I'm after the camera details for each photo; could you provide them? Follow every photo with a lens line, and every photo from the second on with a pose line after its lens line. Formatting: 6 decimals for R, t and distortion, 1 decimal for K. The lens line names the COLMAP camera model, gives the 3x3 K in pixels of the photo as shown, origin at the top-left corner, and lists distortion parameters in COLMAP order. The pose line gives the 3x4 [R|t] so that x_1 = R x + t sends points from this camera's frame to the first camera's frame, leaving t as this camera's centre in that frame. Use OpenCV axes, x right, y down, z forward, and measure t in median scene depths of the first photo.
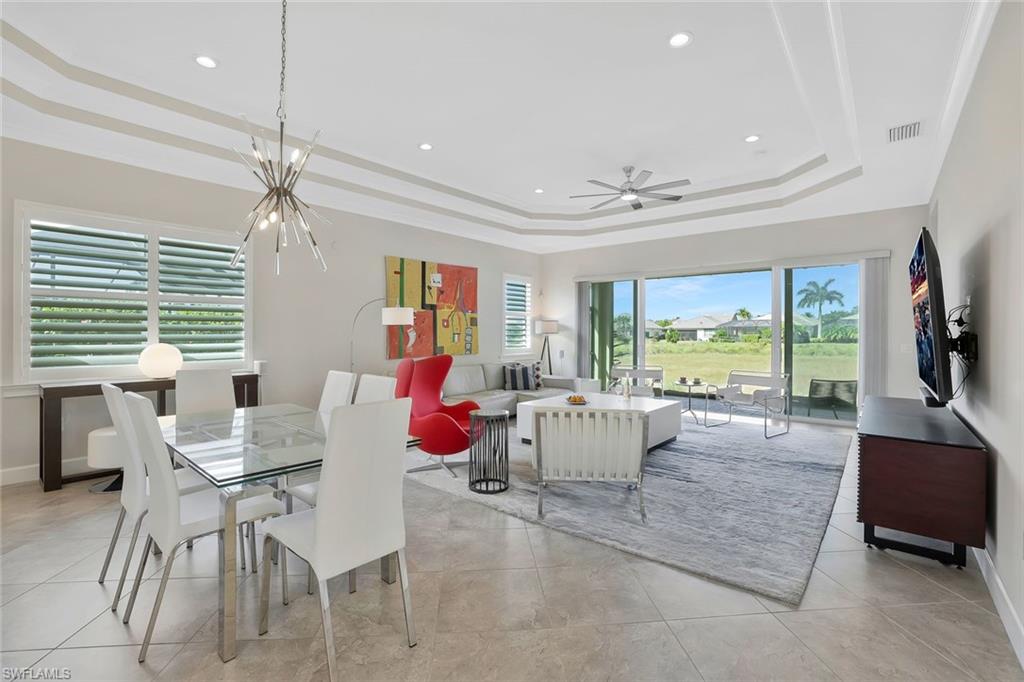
lens RADIAL K [[450.2, 0, 521.8], [0, 450.2, 332.5], [0, 0, 1]] dist [-0.034312, 0.000001]
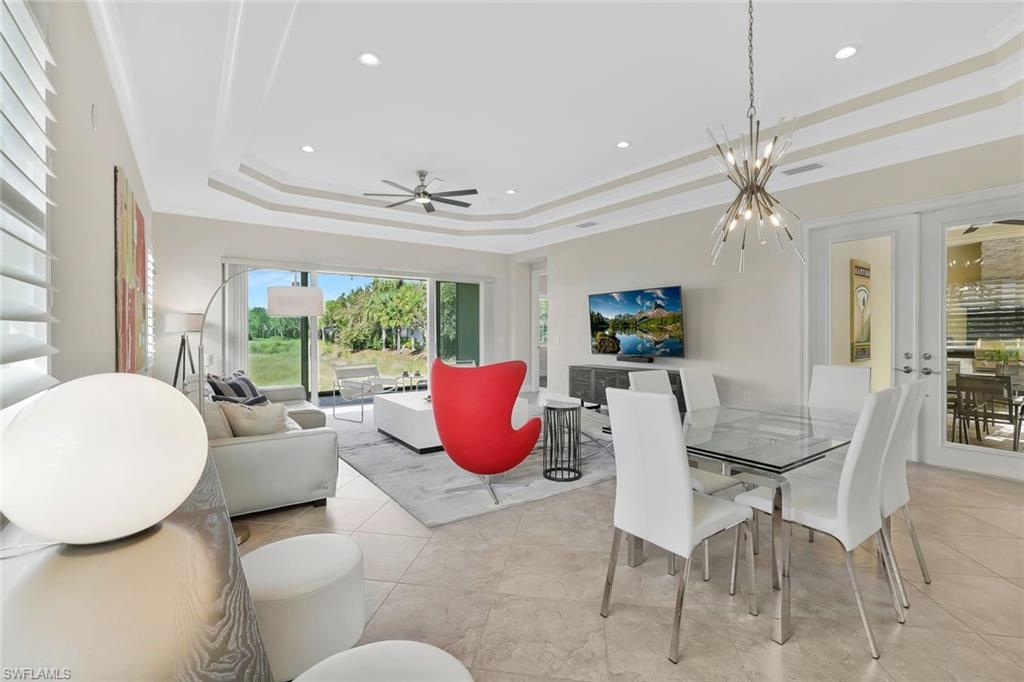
lens RADIAL K [[449.5, 0, 505.4], [0, 449.5, 331.5], [0, 0, 1]] dist [-0.032225, 0.000362]
pose [[0.263759, -0.000039, 0.964589, -0.594857], [-0.000321, 1.000000, 0.000128, 0.003018], [-0.964589, -0.000343, 0.263759, 0.443807]]
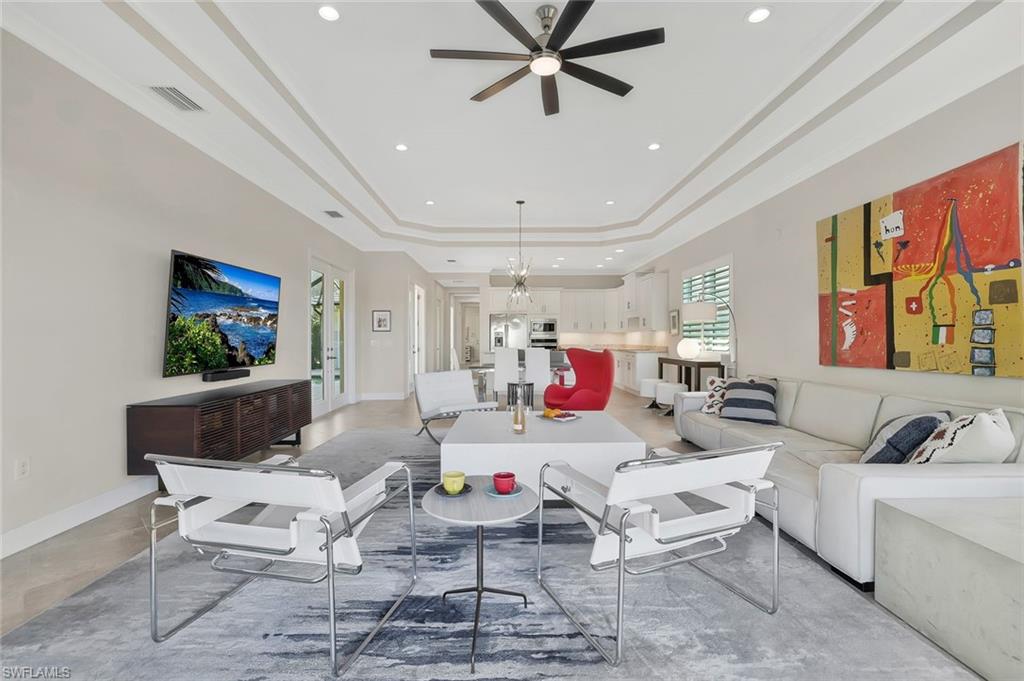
lens RADIAL K [[445.2, 0, 512.0], [0, 445.2, 340.5], [0, 0, 1]] dist [-0.016998, 0.000447]
pose [[-0.774795, 0.006720, -0.632177, 0.496514], [0.005015, 0.999977, 0.004483, 0.014461], [0.632193, 0.000303, -0.774811, 1.146708]]
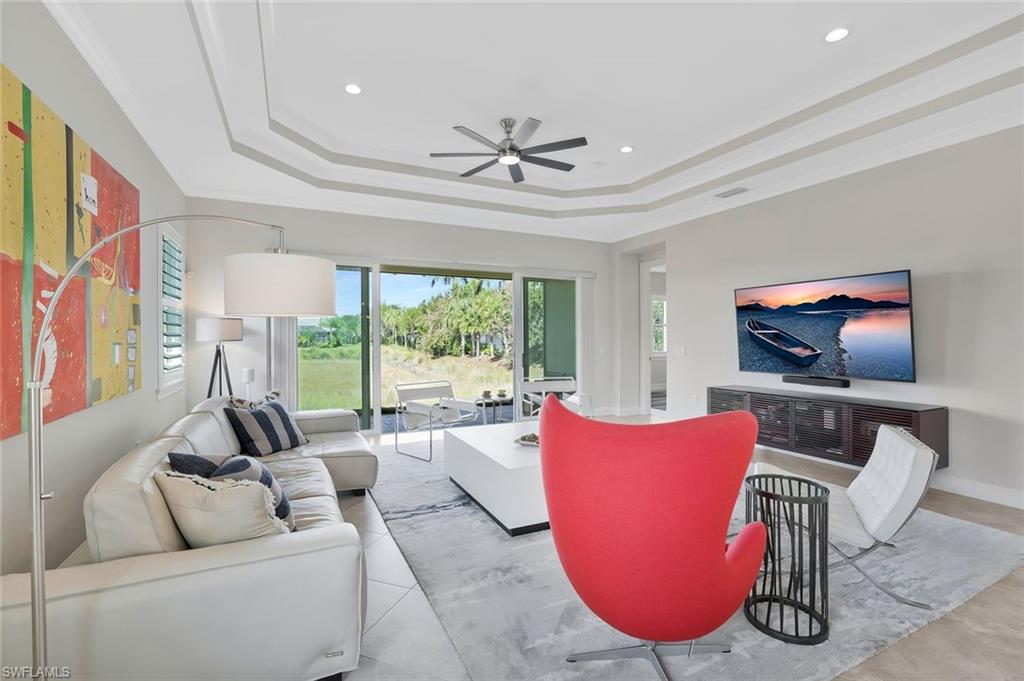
lens RADIAL K [[452.1, 0, 505.2], [0, 452.1, 341.3], [0, 0, 1]] dist [-0.034138, -0.000008]
pose [[0.425714, -0.008159, 0.904821, -0.375141], [0.001335, 0.999964, 0.008389, -0.001258], [-0.904857, -0.002363, 0.425709, 0.563905]]
